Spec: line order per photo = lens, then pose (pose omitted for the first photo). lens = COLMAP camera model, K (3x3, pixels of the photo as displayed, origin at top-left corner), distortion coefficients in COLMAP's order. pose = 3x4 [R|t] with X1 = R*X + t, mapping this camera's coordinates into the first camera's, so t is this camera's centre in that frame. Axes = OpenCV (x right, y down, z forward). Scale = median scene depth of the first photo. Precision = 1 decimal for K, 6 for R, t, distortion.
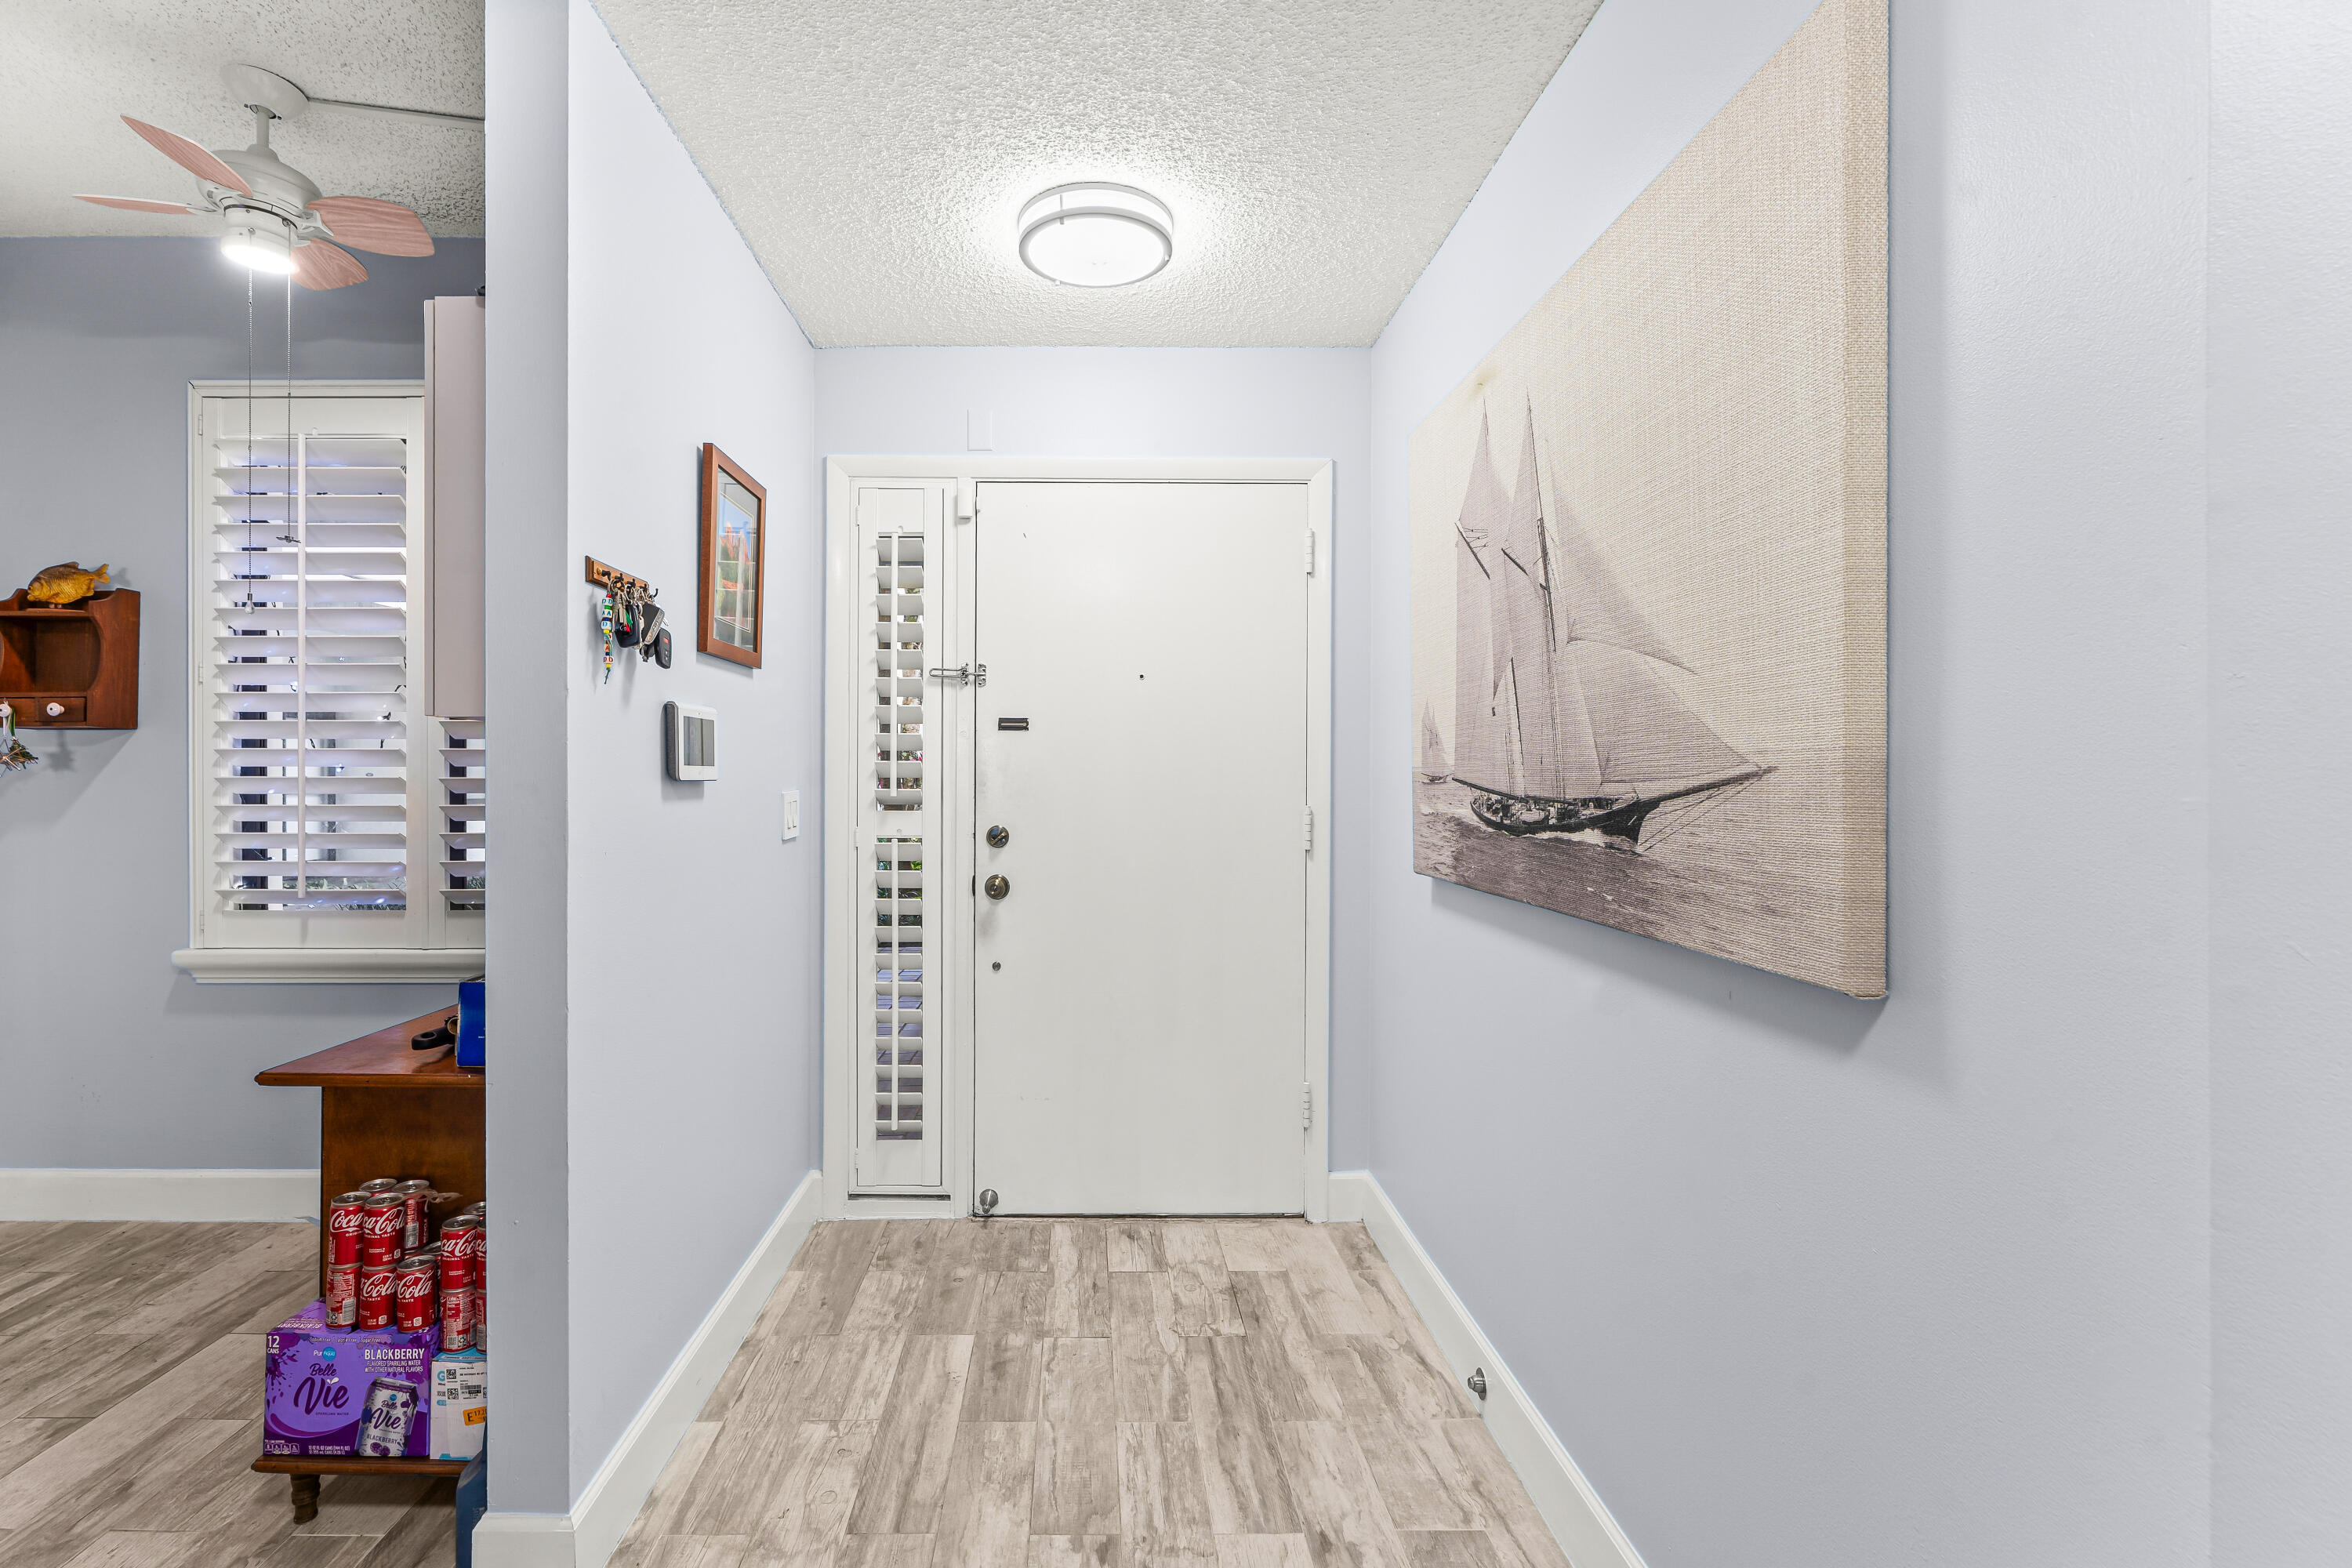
lens RADIAL K [[1062.9, 0, 1115.4], [0, 1062.9, 763.8], [0, 0, 1]] dist [-0.000422, -0.000968]
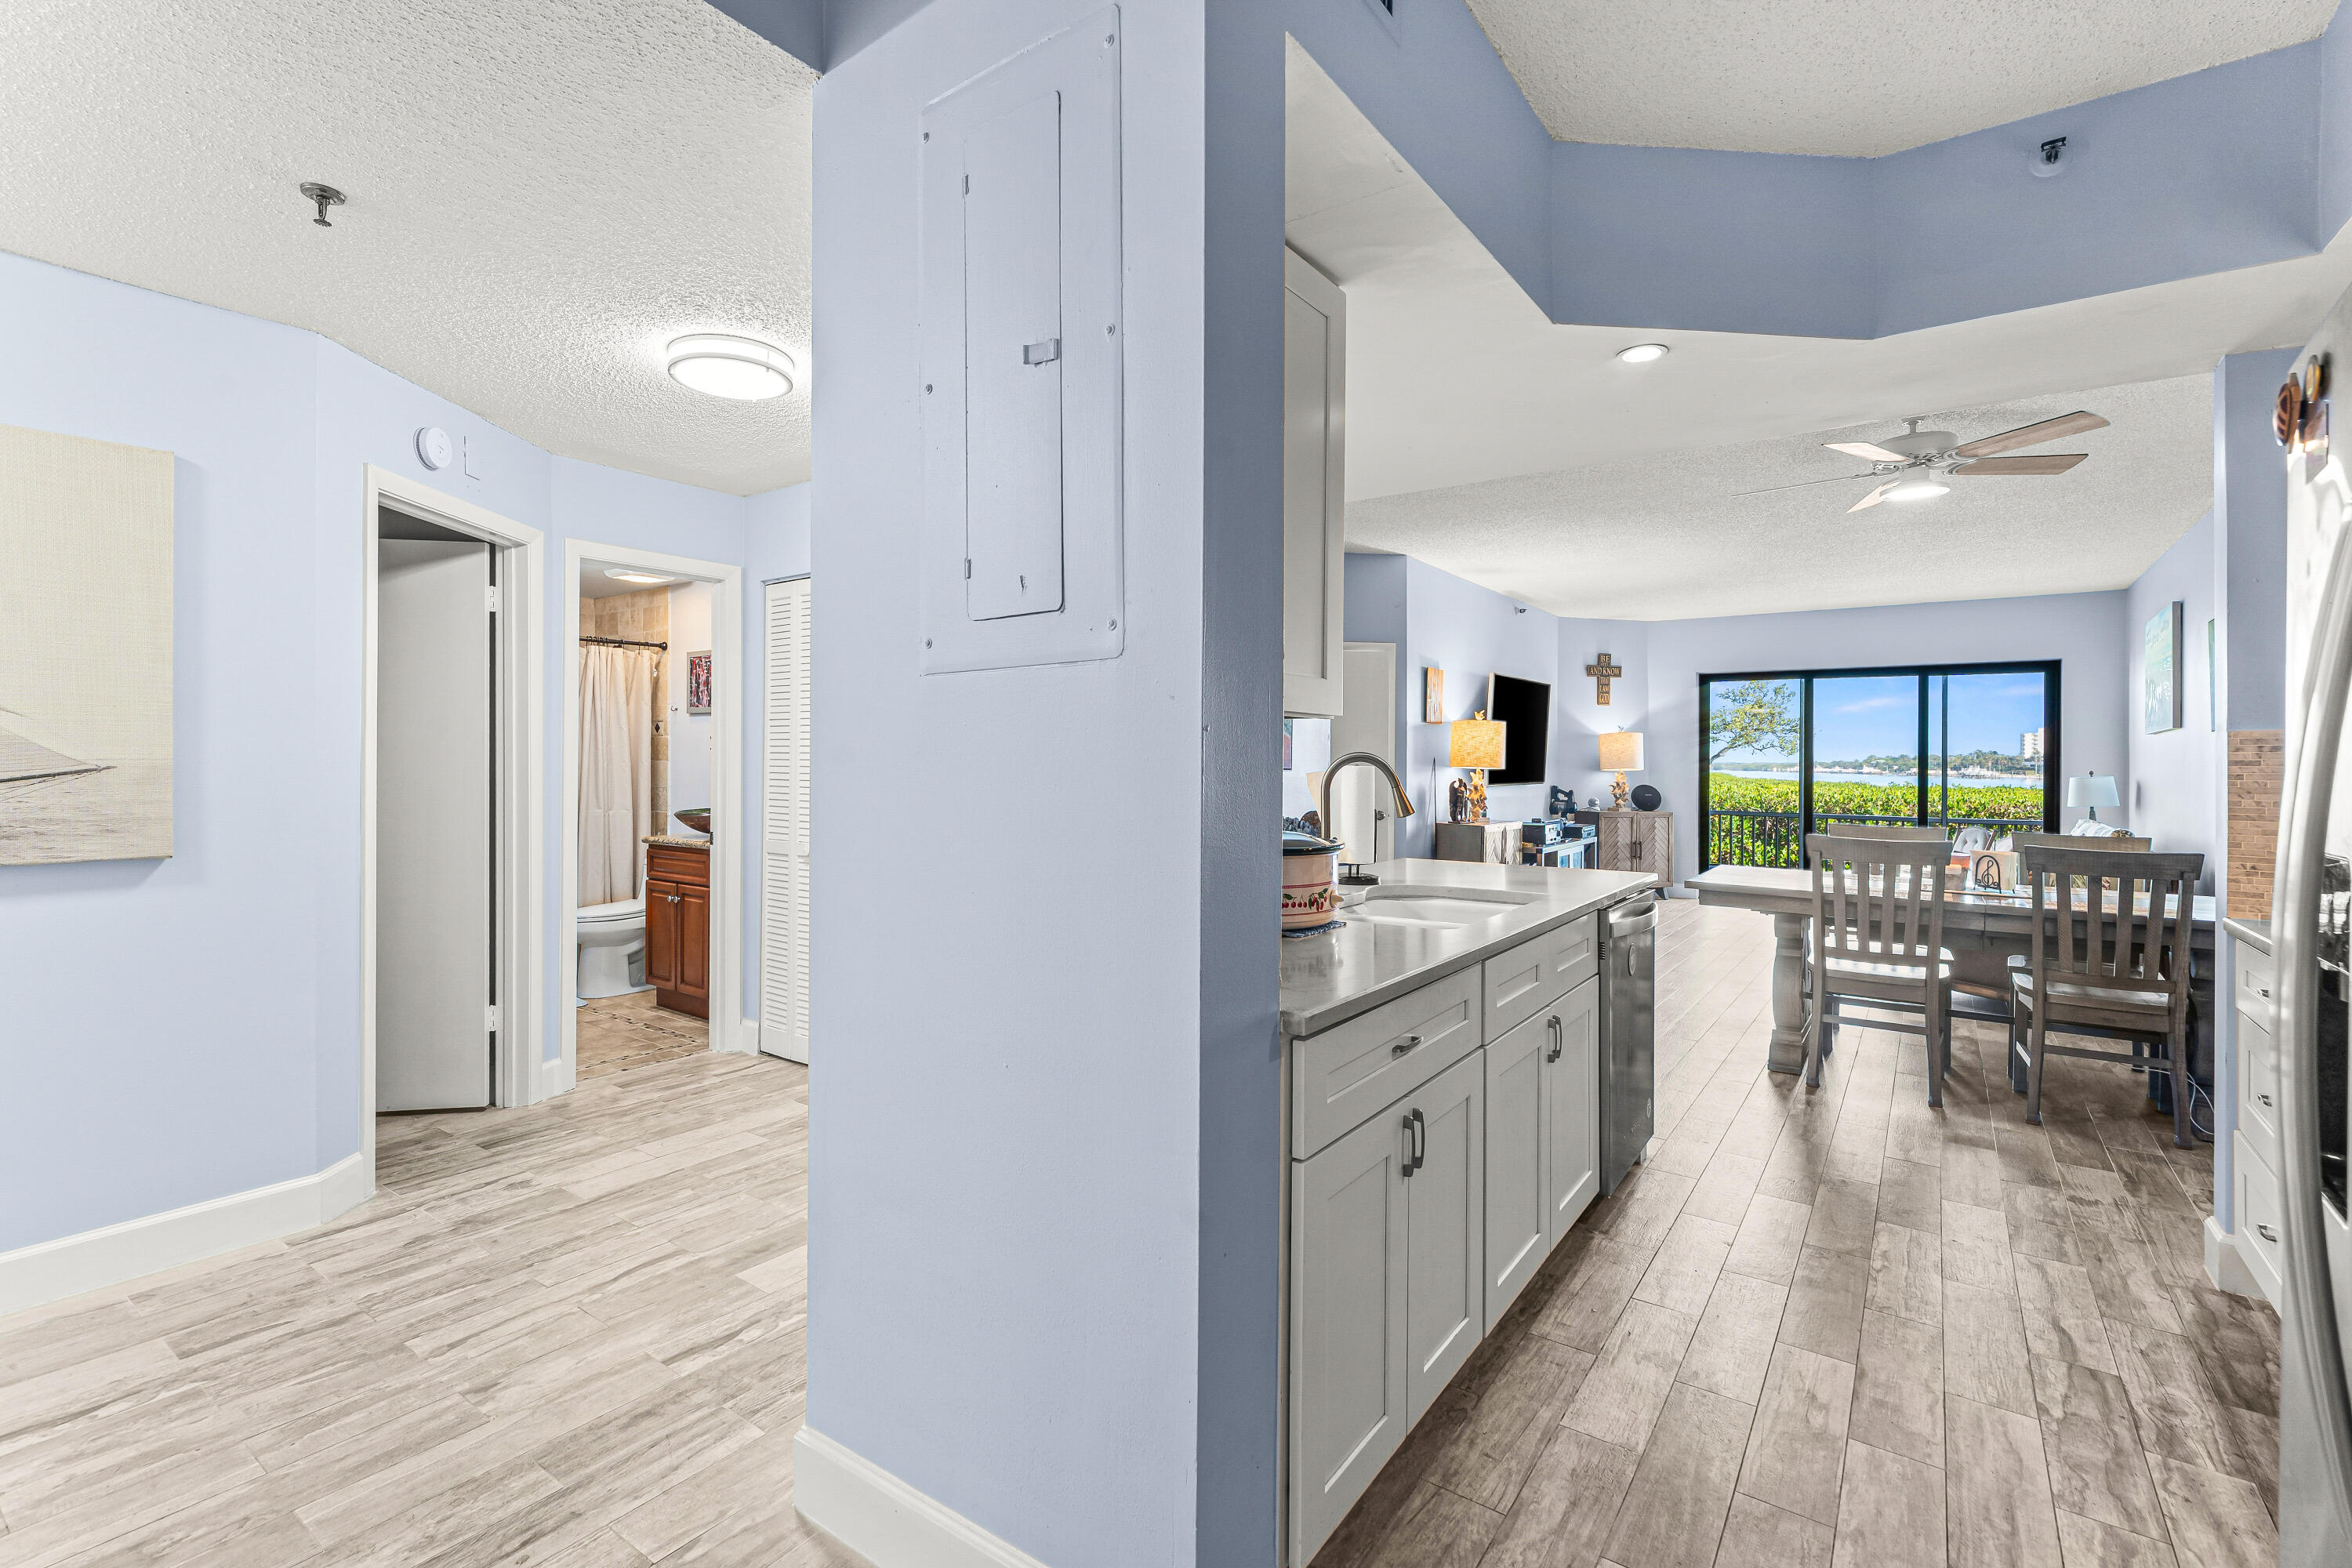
lens RADIAL K [[1062.9, 0, 1155.5], [0, 1062.9, 758.9], [0, 0, 1]] dist [-0.000422, -0.000968]
pose [[-0.796689, -0.005475, 0.604364, -1.451594], [-0.013955, 0.999859, -0.009338, -0.011920], [-0.604228, -0.015873, -0.796654, 0.874494]]
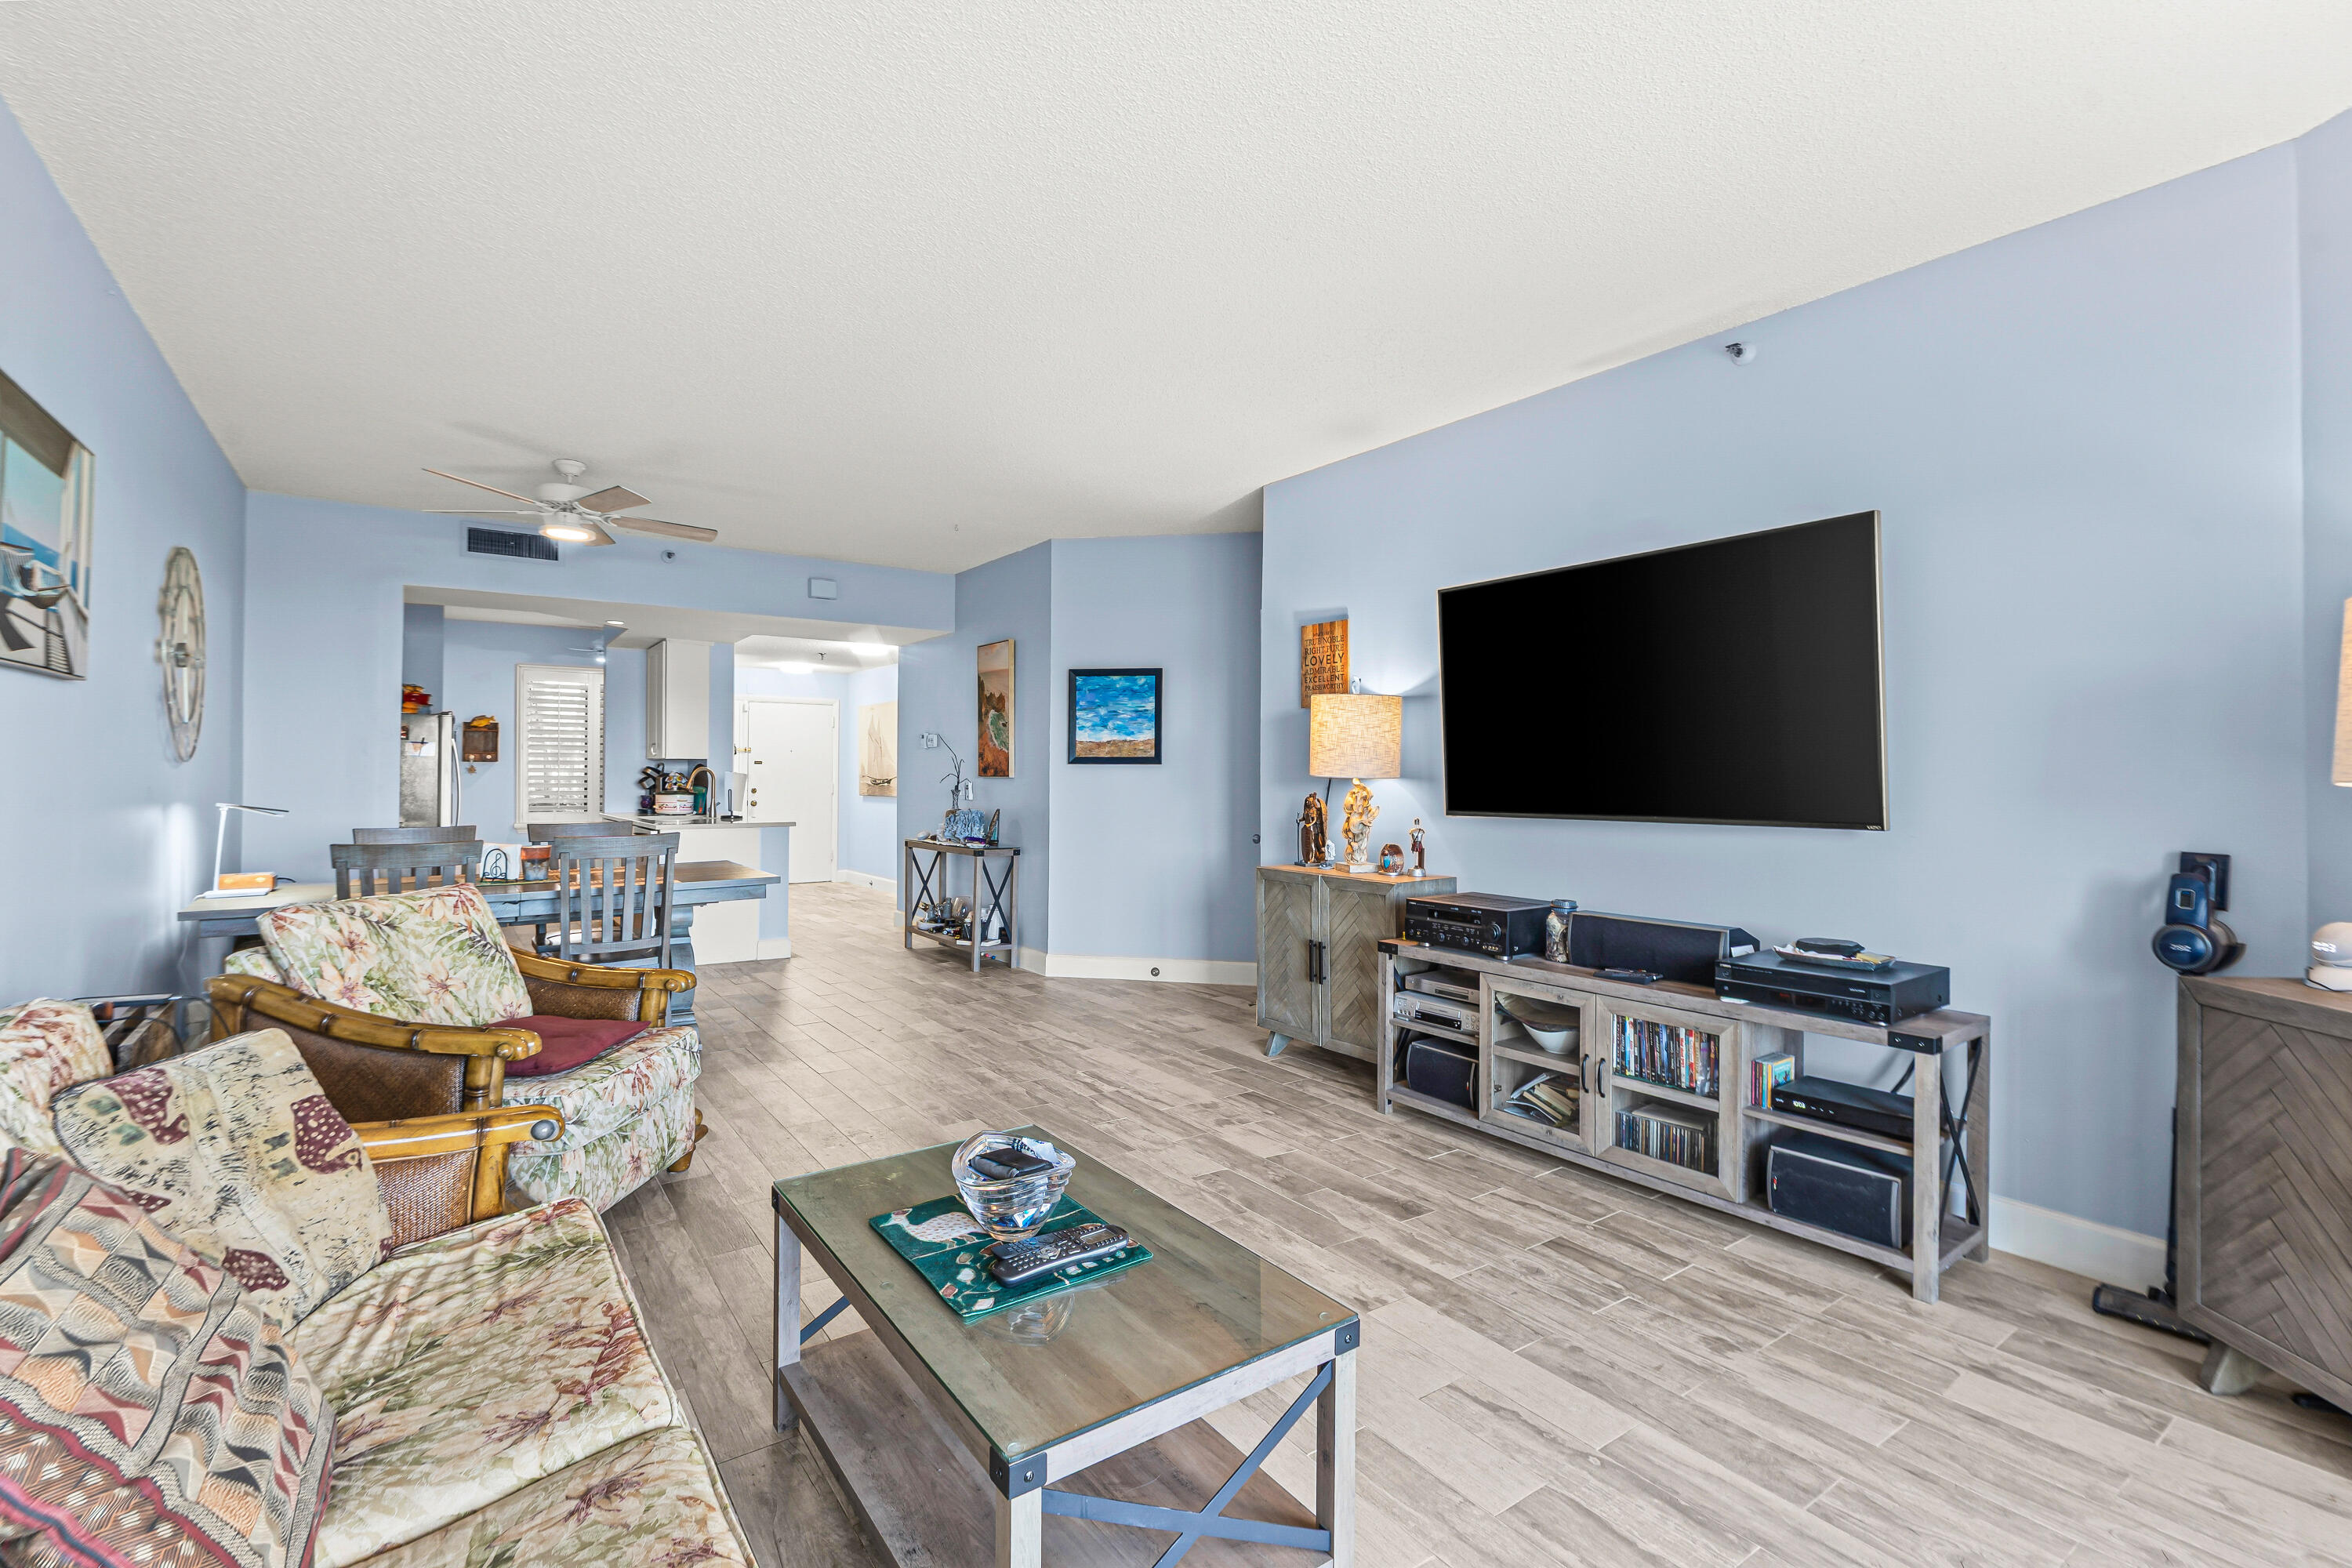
lens RADIAL K [[1062.9, 0, 1211.8], [0, 1062.9, 768.9], [0, 0, 1]] dist [-0.000422, -0.000968]
pose [[0.812368, 0.006566, 0.583109, -1.601563], [-0.008828, 0.999960, 0.001040, -0.051395], [-0.583079, -0.005992, 0.812393, -4.999910]]
